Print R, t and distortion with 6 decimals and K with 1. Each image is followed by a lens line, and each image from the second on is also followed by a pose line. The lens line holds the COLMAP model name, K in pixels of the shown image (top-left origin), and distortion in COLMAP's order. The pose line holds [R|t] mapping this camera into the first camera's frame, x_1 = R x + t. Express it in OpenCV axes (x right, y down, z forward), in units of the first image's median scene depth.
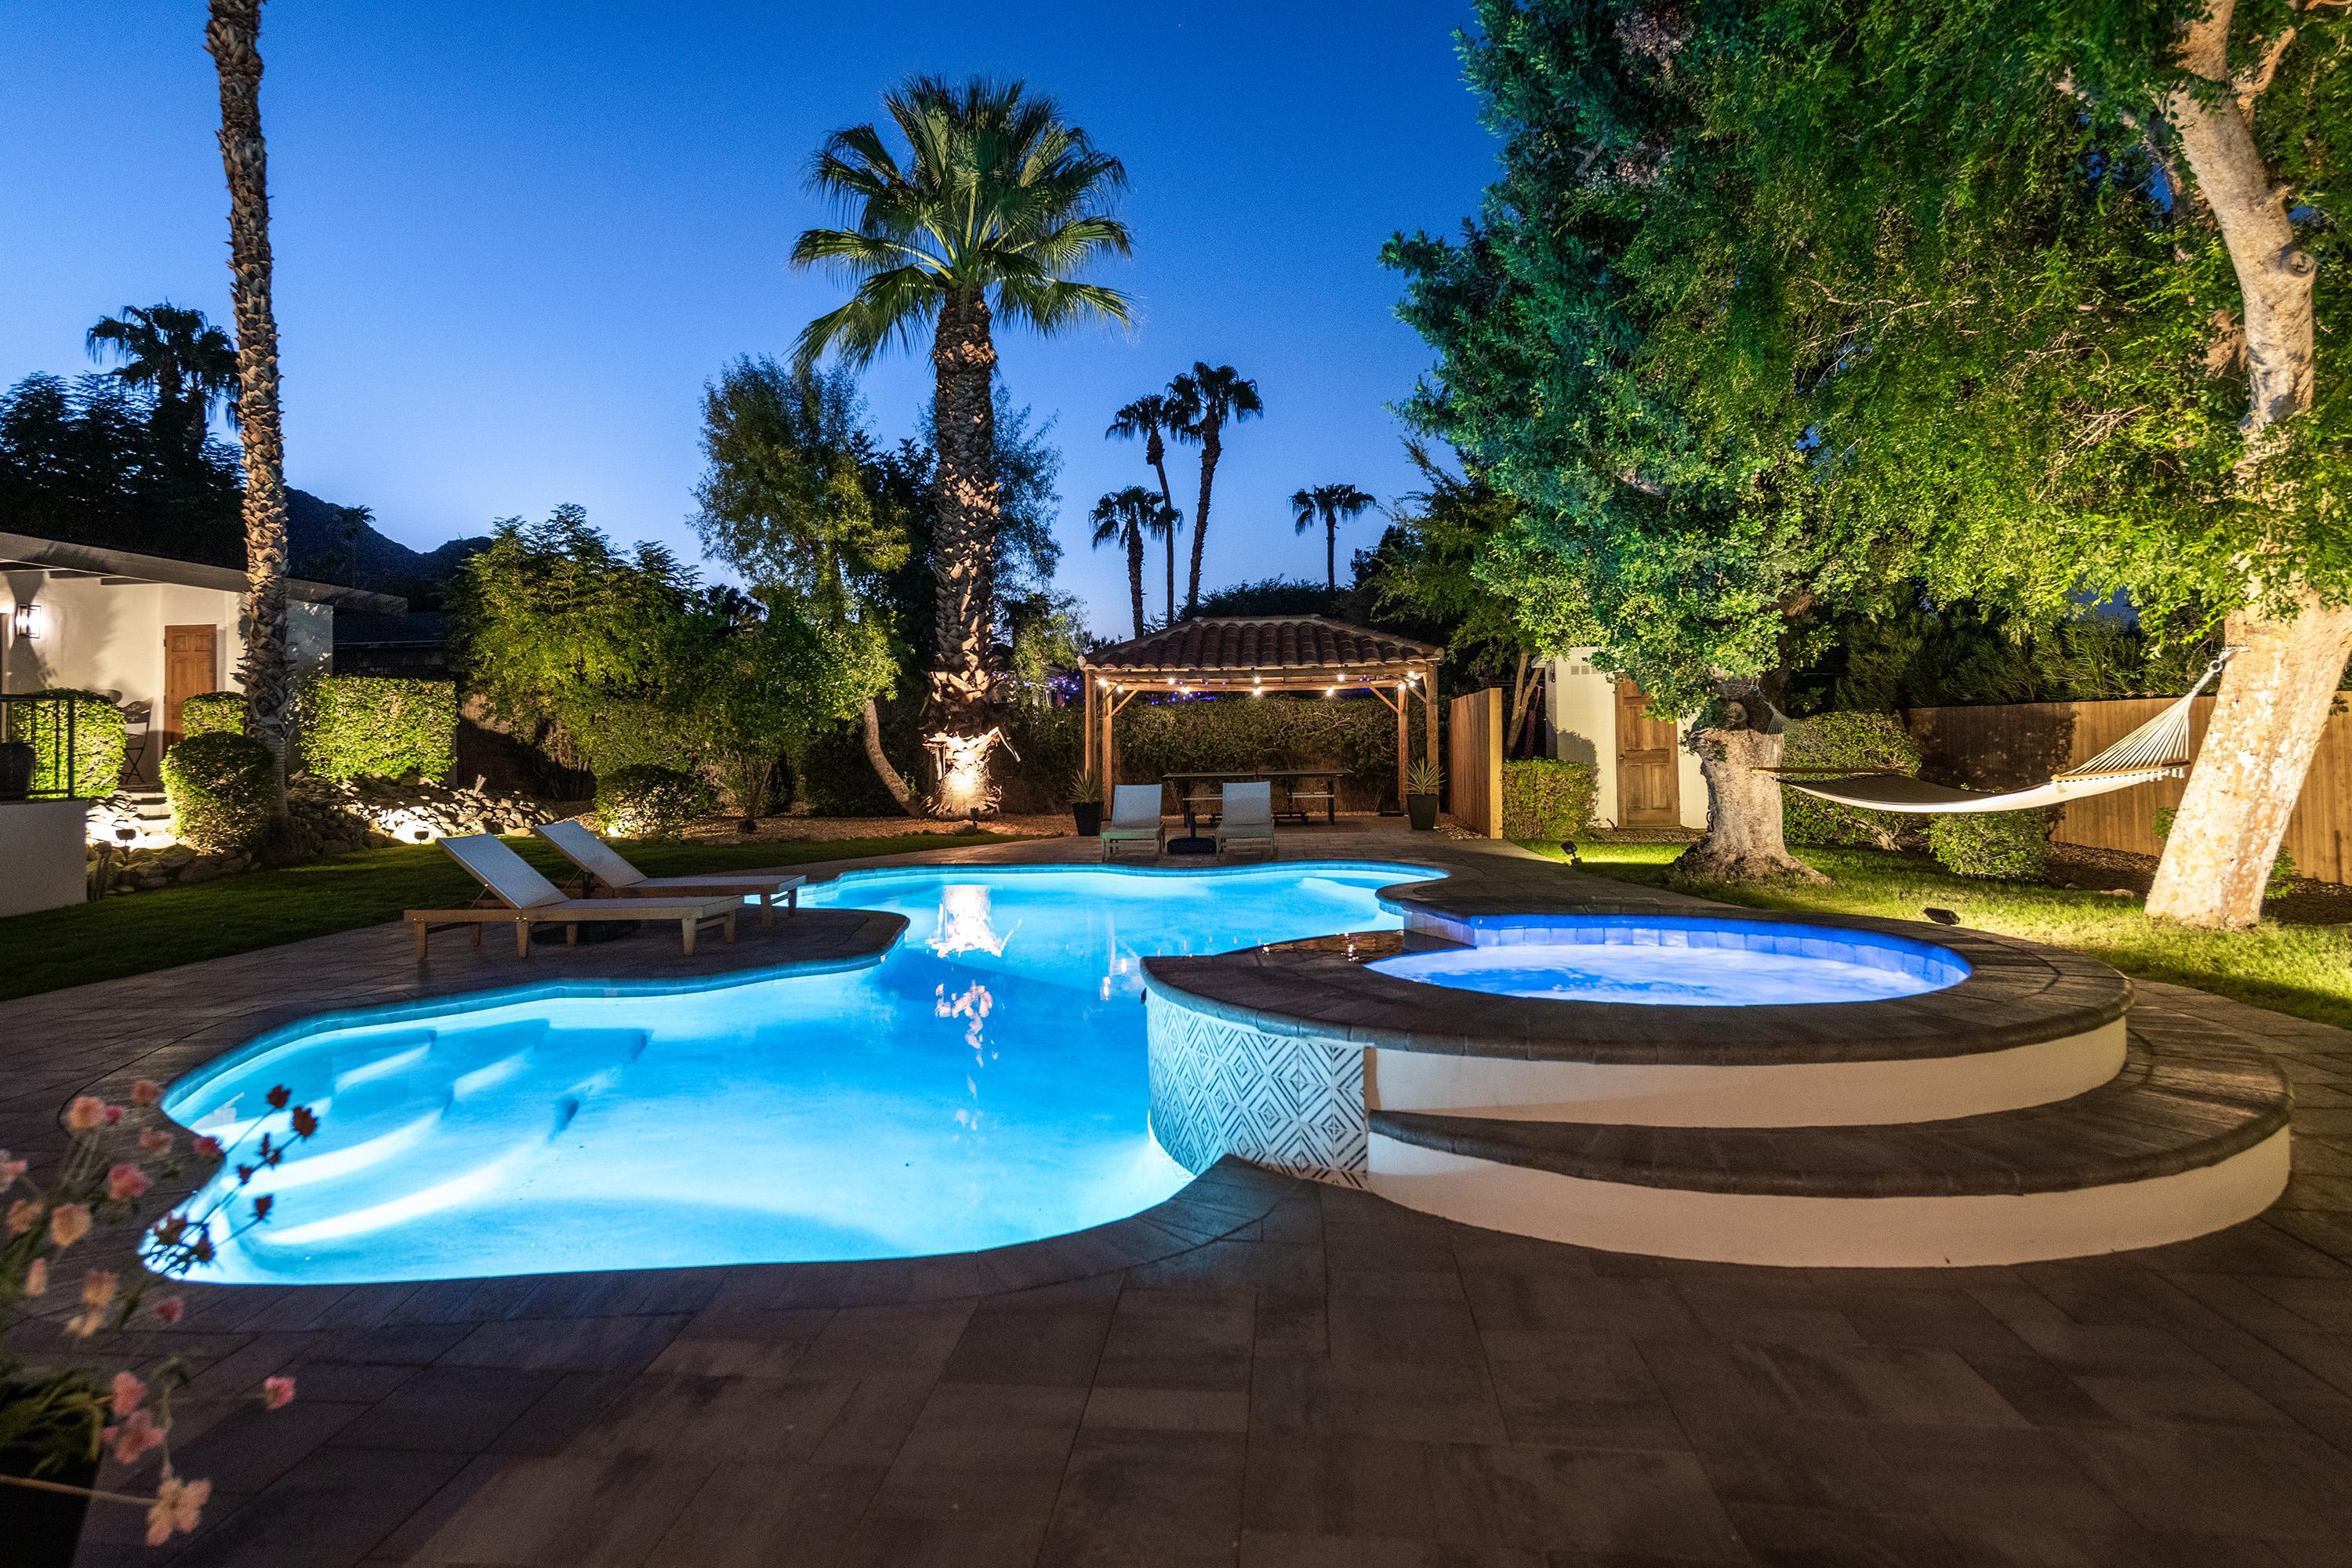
lens RADIAL K [[1364.8, 0, 1103.8], [0, 1364.8, 713.3], [0, 0, 1]] dist [0.024259, -0.018403]
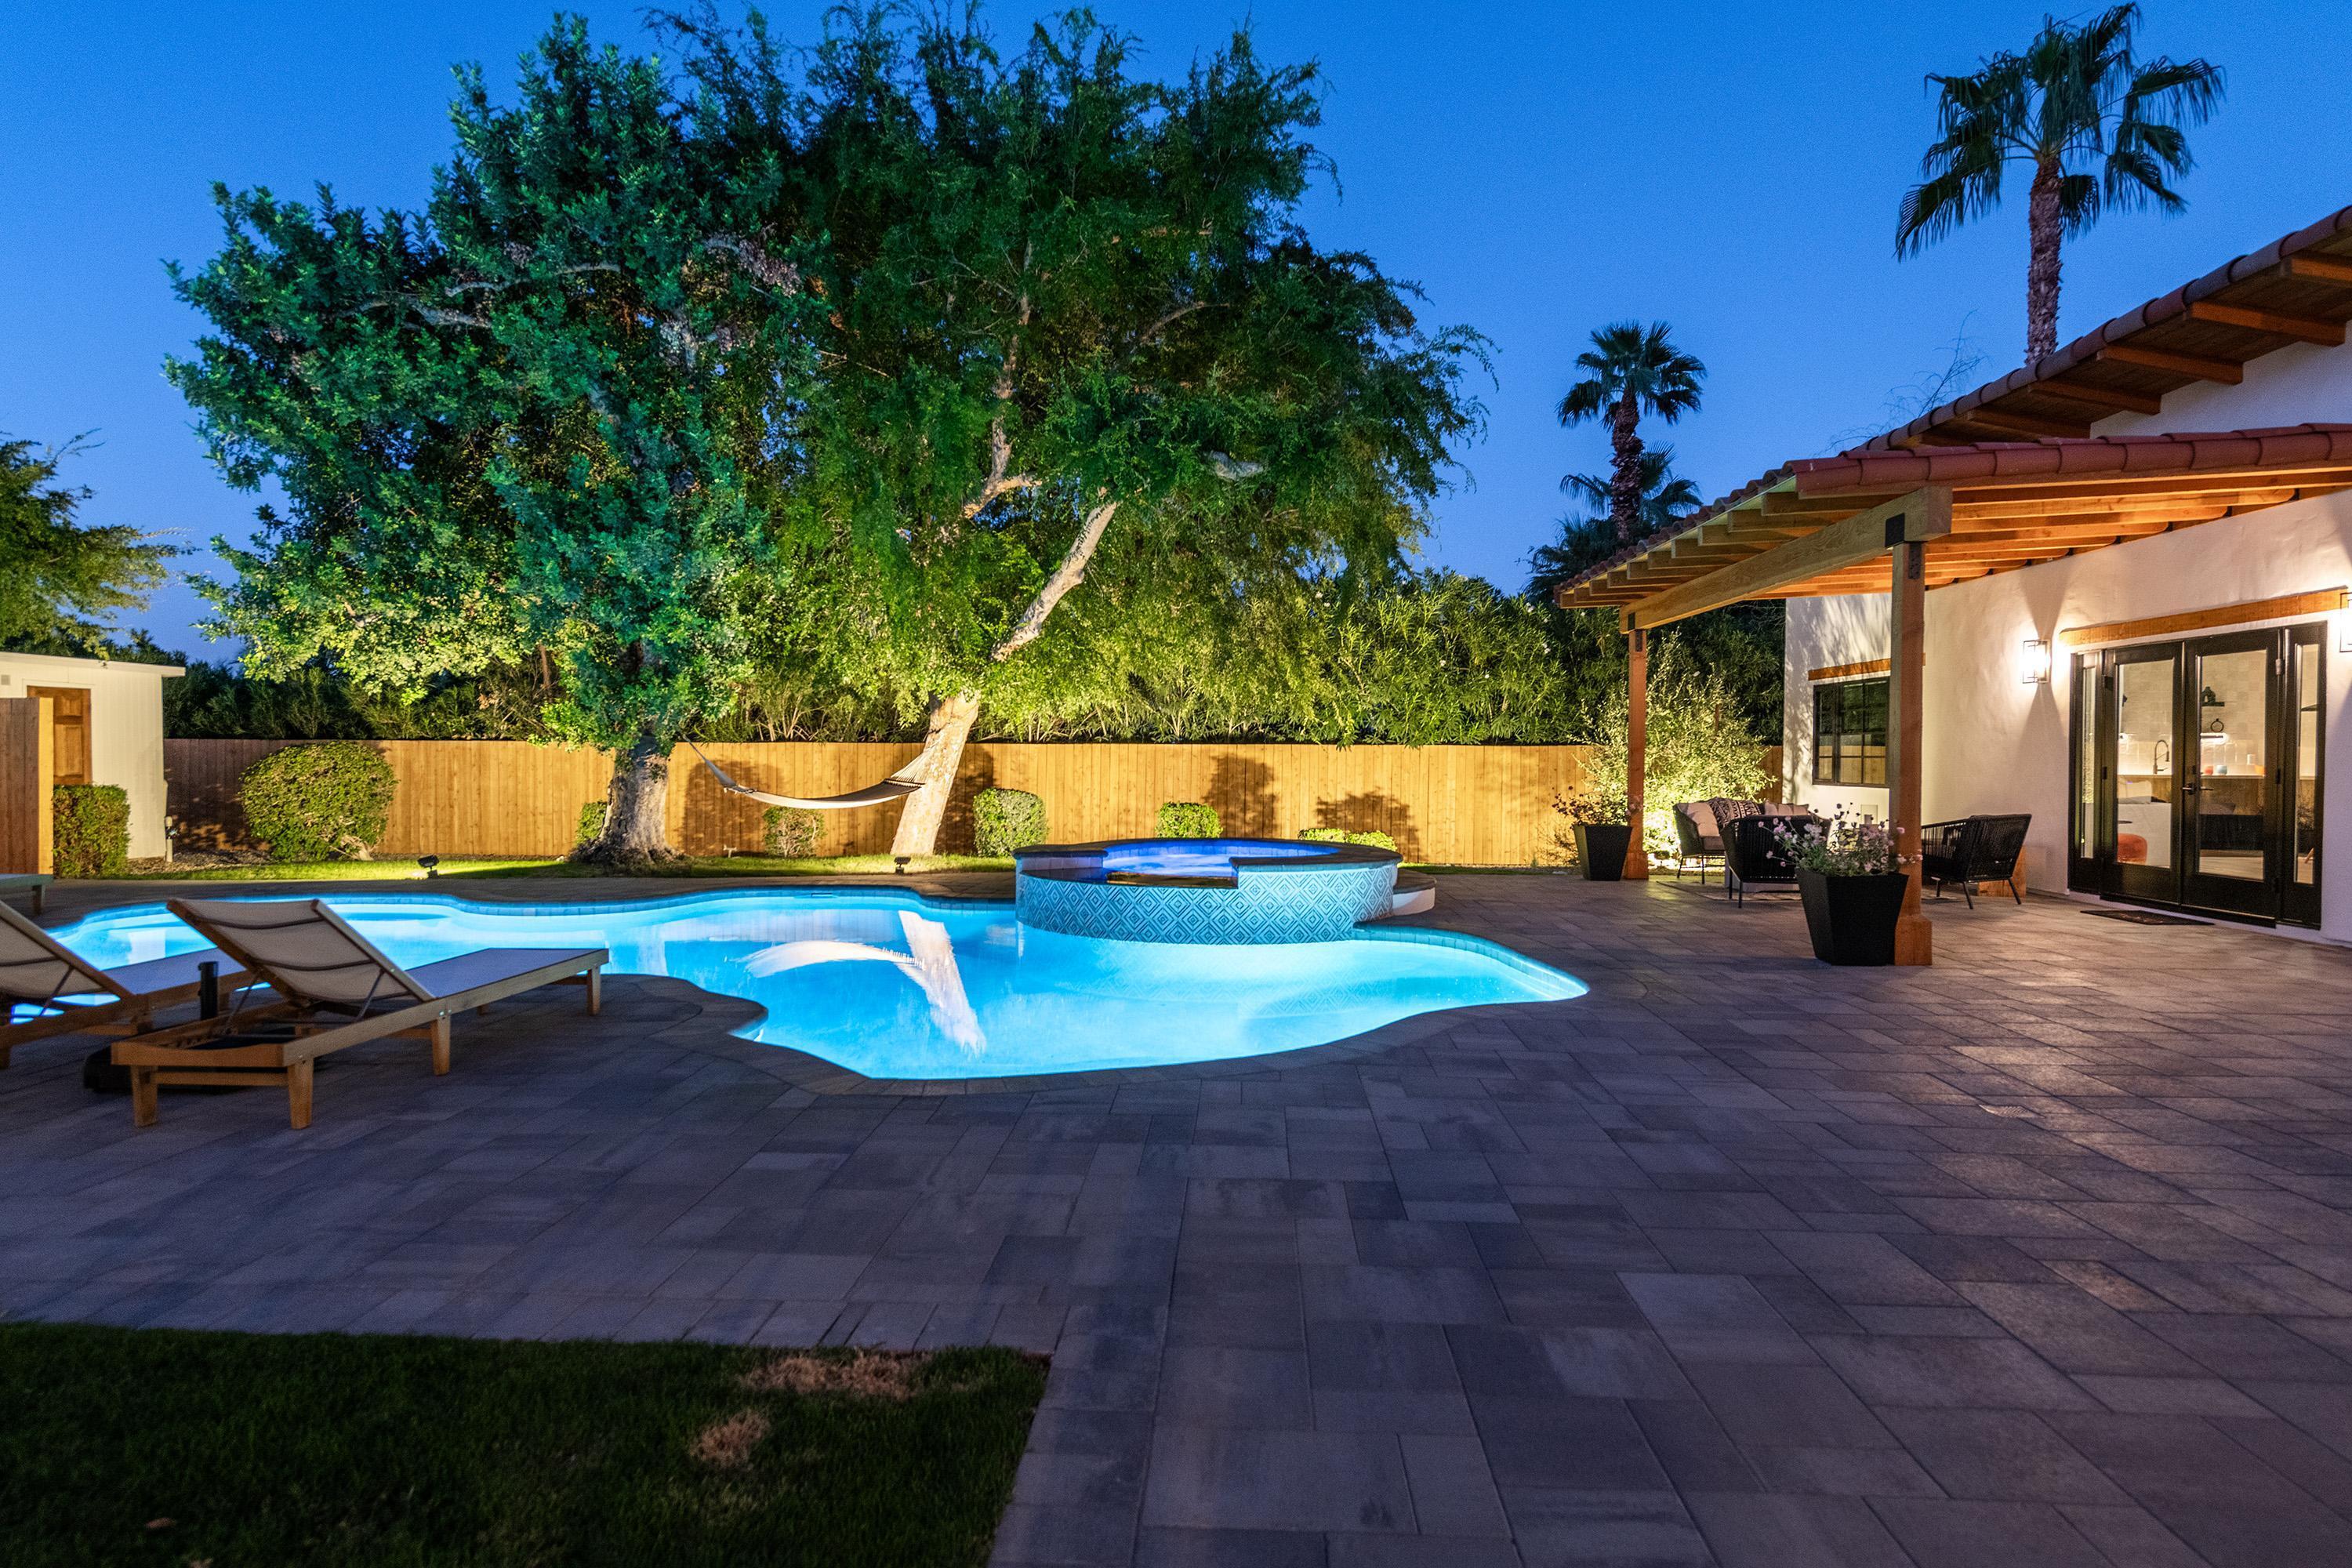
lens RADIAL K [[1257.7, 0, 1188.5], [0, 1257.7, 780.6], [0, 0, 1]] dist [0.027037, -0.011438]
pose [[-0.087158, 0.005625, 0.996179, -0.458296], [-0.022513, 0.999718, -0.007615, 0.018673], [-0.995940, -0.023090, -0.087007, 0.320310]]
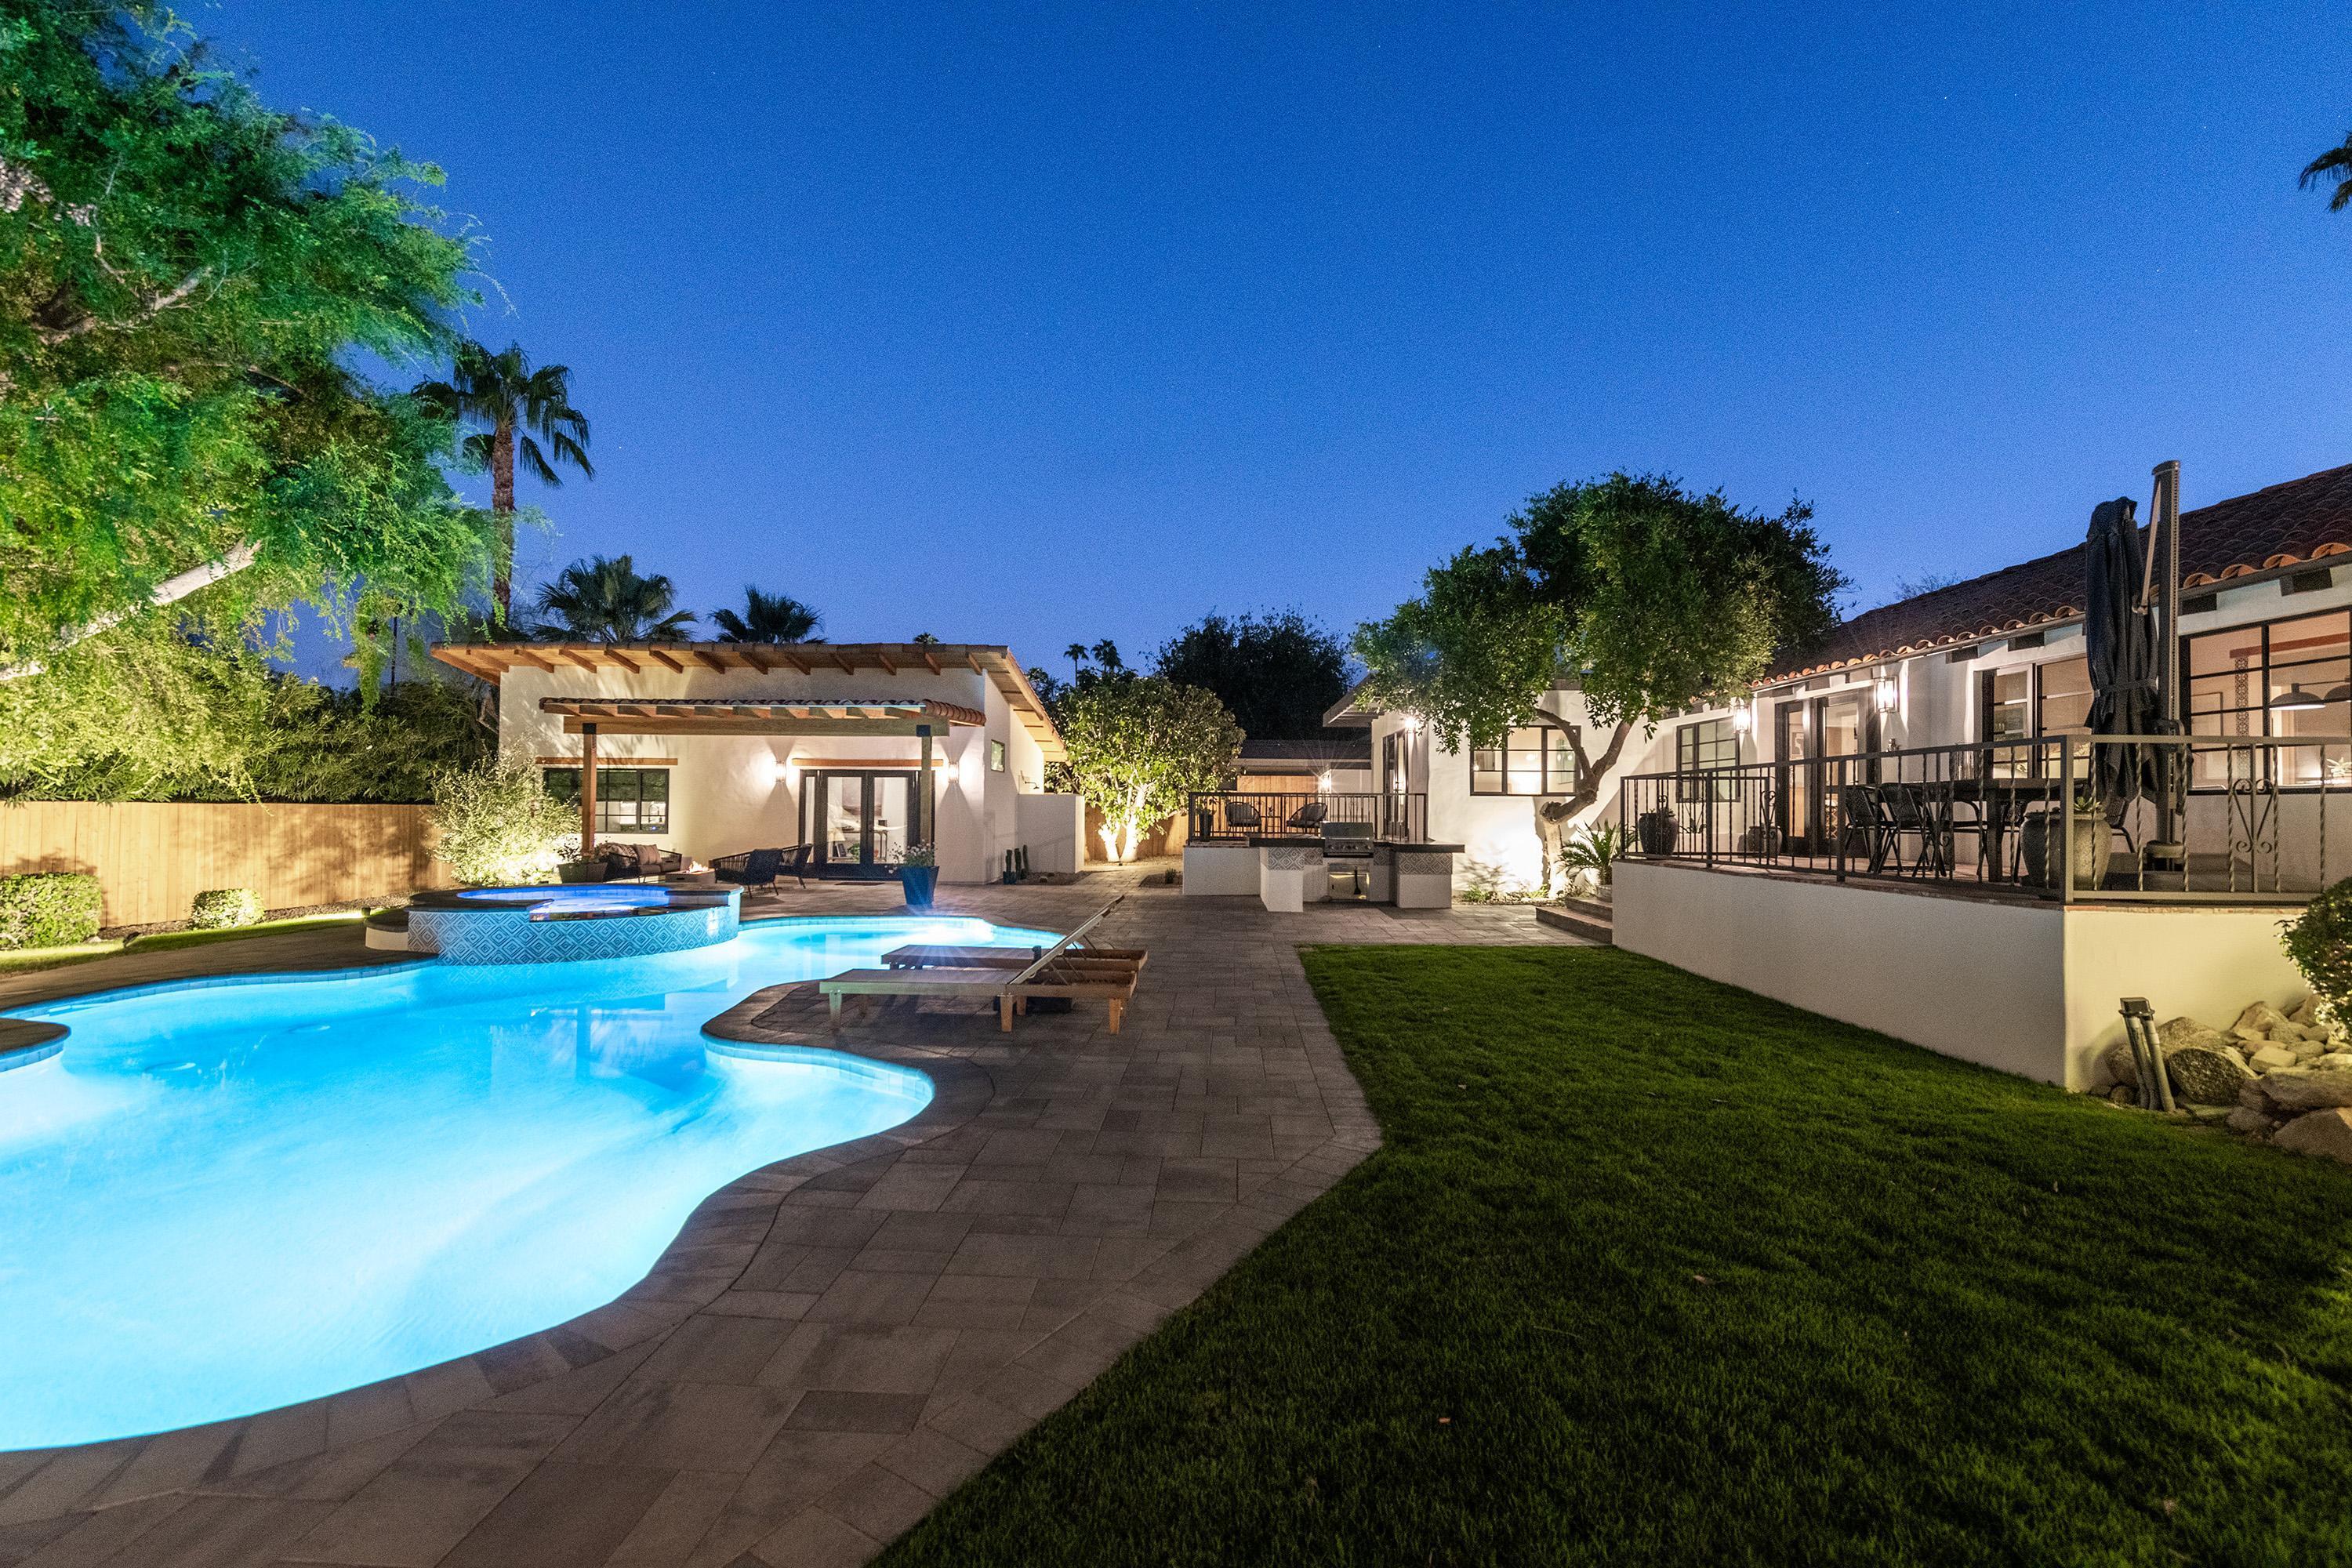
lens RADIAL K [[990.3, 0, 1186.9], [0, 990.3, 798.7], [0, 0, 1]] dist [0.025575, -0.009181]
pose [[-0.995778, 0.014708, -0.090612, -0.211531], [0.017637, 0.999344, -0.031619, 0.014308], [0.090088, -0.033083, -0.995384, 0.887377]]
